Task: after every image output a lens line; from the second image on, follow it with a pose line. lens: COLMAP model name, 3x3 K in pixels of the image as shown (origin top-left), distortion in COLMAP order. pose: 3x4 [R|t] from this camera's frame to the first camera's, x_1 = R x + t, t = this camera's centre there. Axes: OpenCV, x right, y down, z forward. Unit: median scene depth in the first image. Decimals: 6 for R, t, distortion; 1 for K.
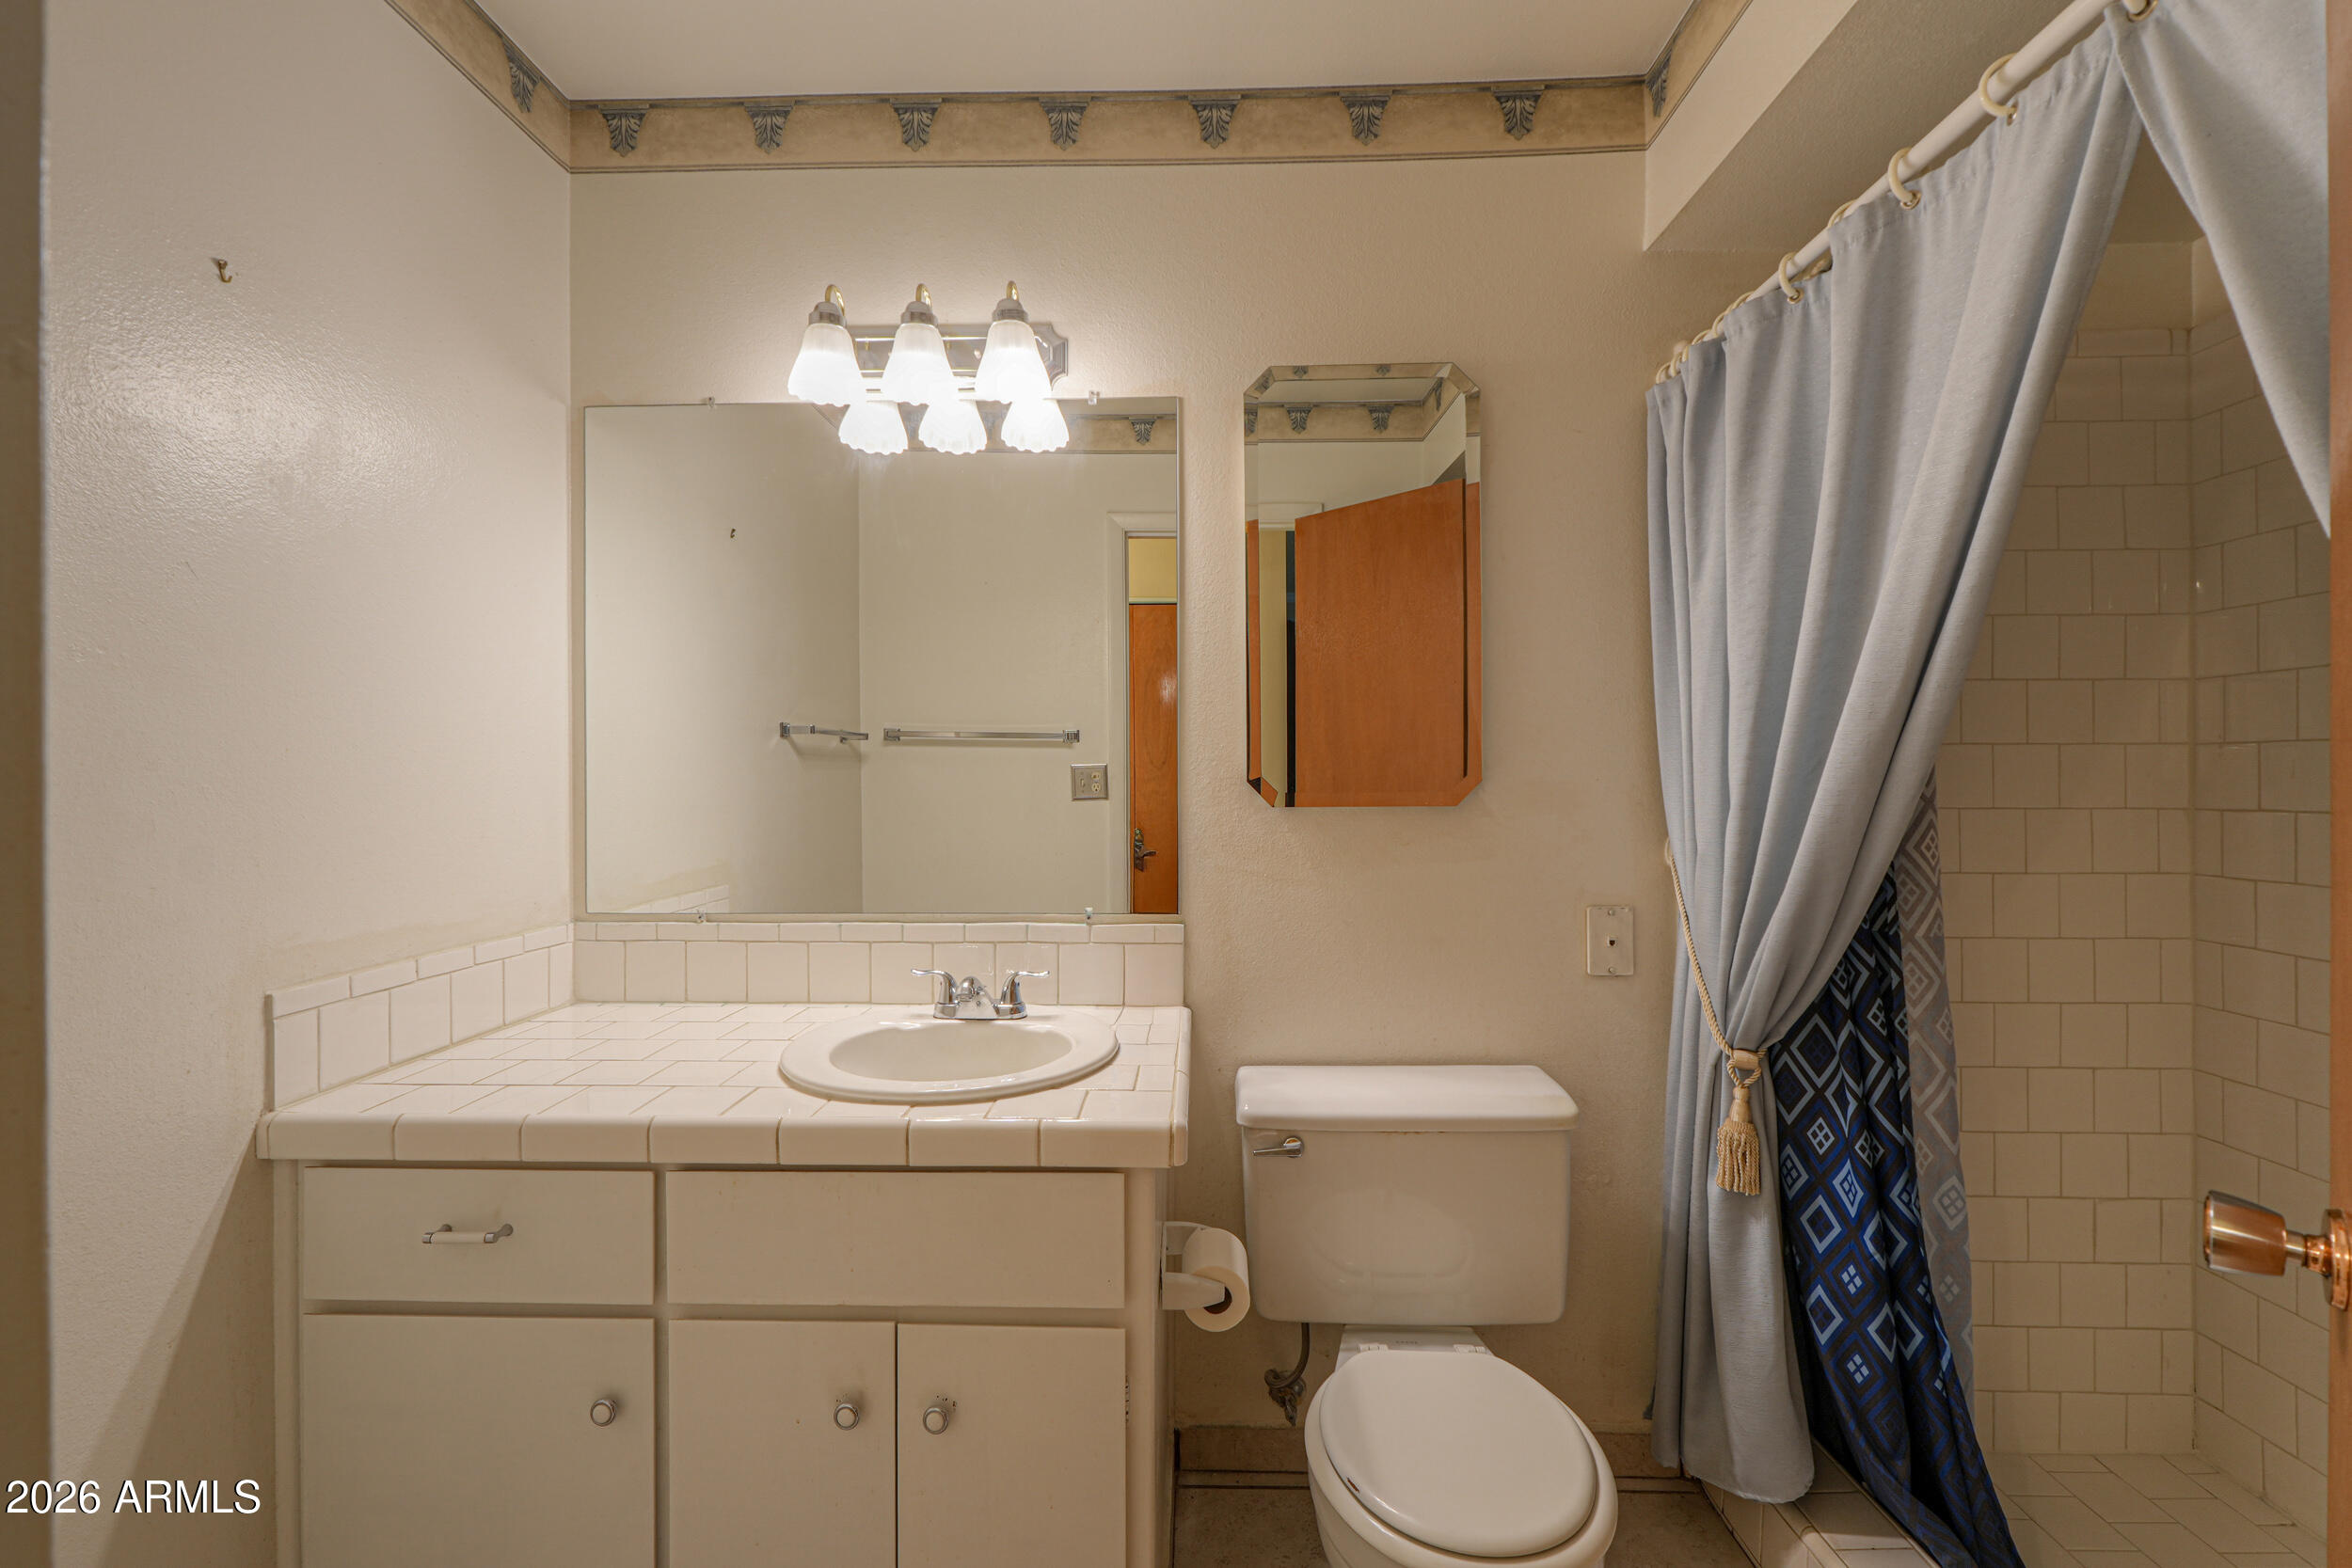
lens RADIAL K [[1034.3, 0, 1172.7], [0, 1034.3, 773.8], [0, 0, 1]] dist [-0.004959, -0.000399]
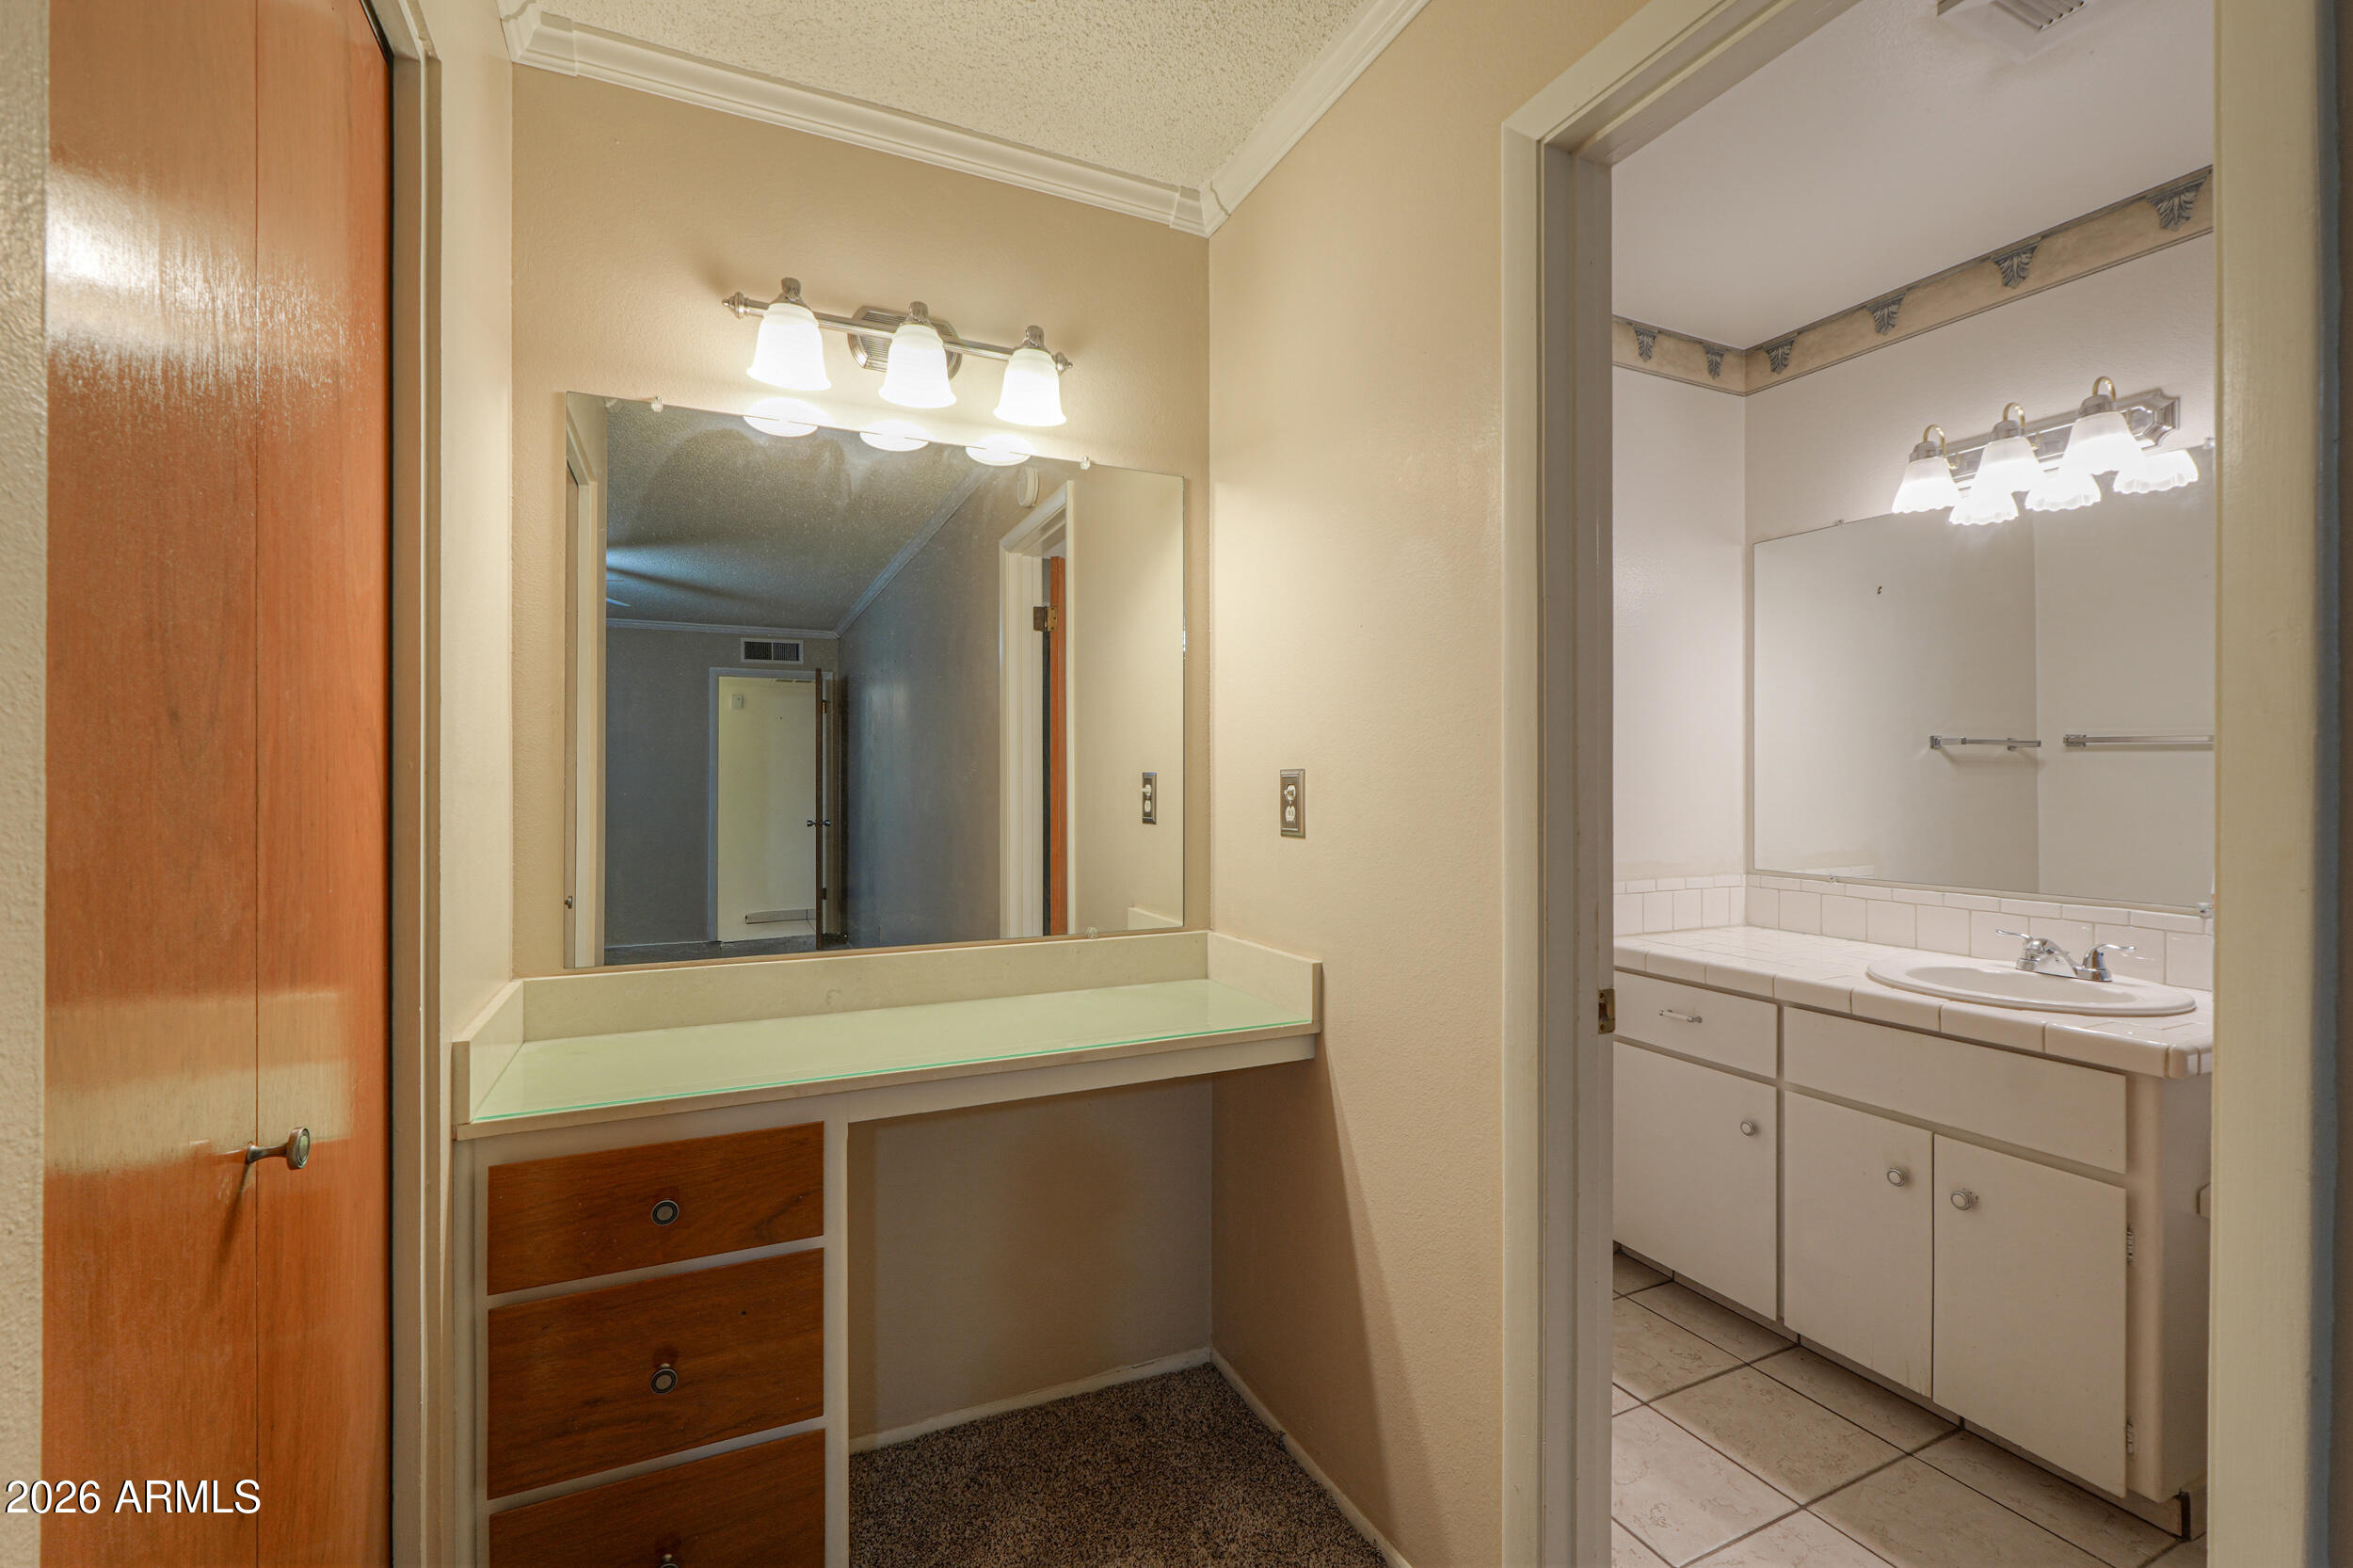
lens RADIAL K [[979.9, 0, 1171.3], [0, 979.9, 775.6], [0, 0, 1]] dist [0.001718, 0.000351]
pose [[0.466081, 0.003480, -0.884735, 0.336306], [-0.002851, 0.999993, 0.002432, -0.006867], [0.884737, 0.001389, 0.466088, -0.474731]]
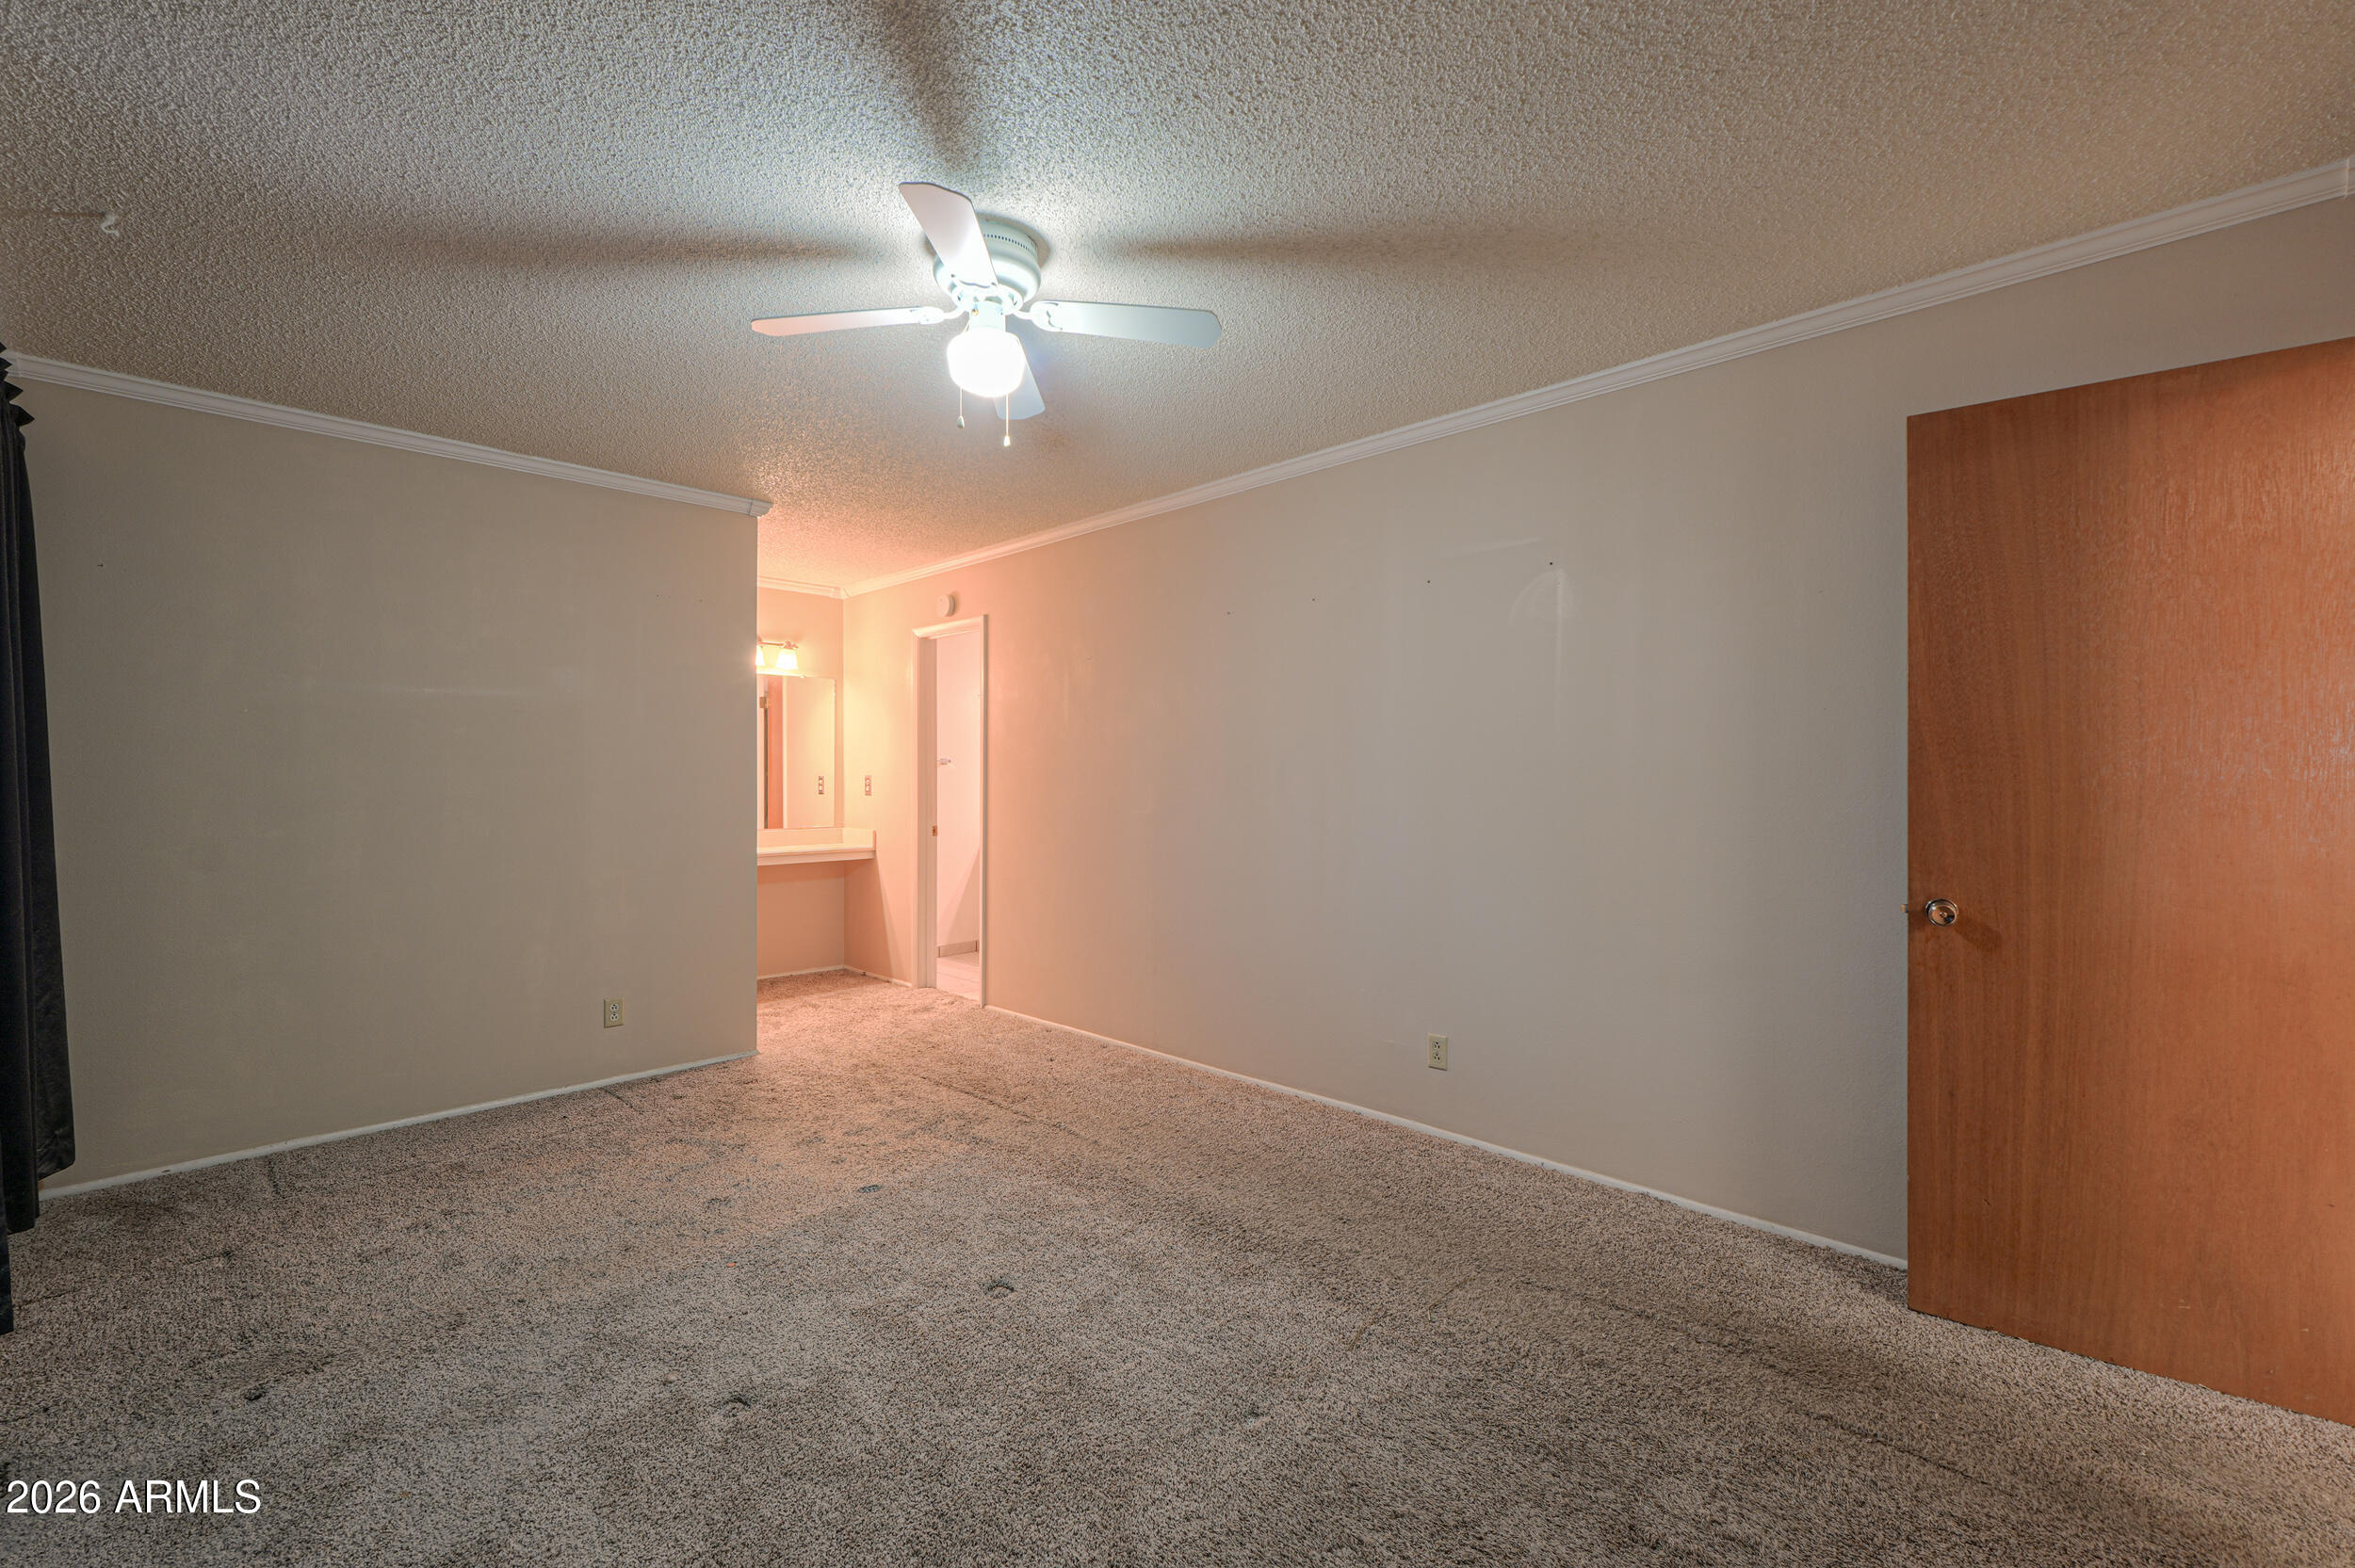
lens RADIAL K [[980.6, 0, 1172.3], [0, 980.6, 775.6], [0, 0, 1]] dist [0.001718, 0.000351]
pose [[0.735250, 0.007616, -0.677753, 4.725984], [-0.005178, 0.999971, 0.005620, -0.061913], [0.677776, -0.000622, 0.735268, -2.832845]]
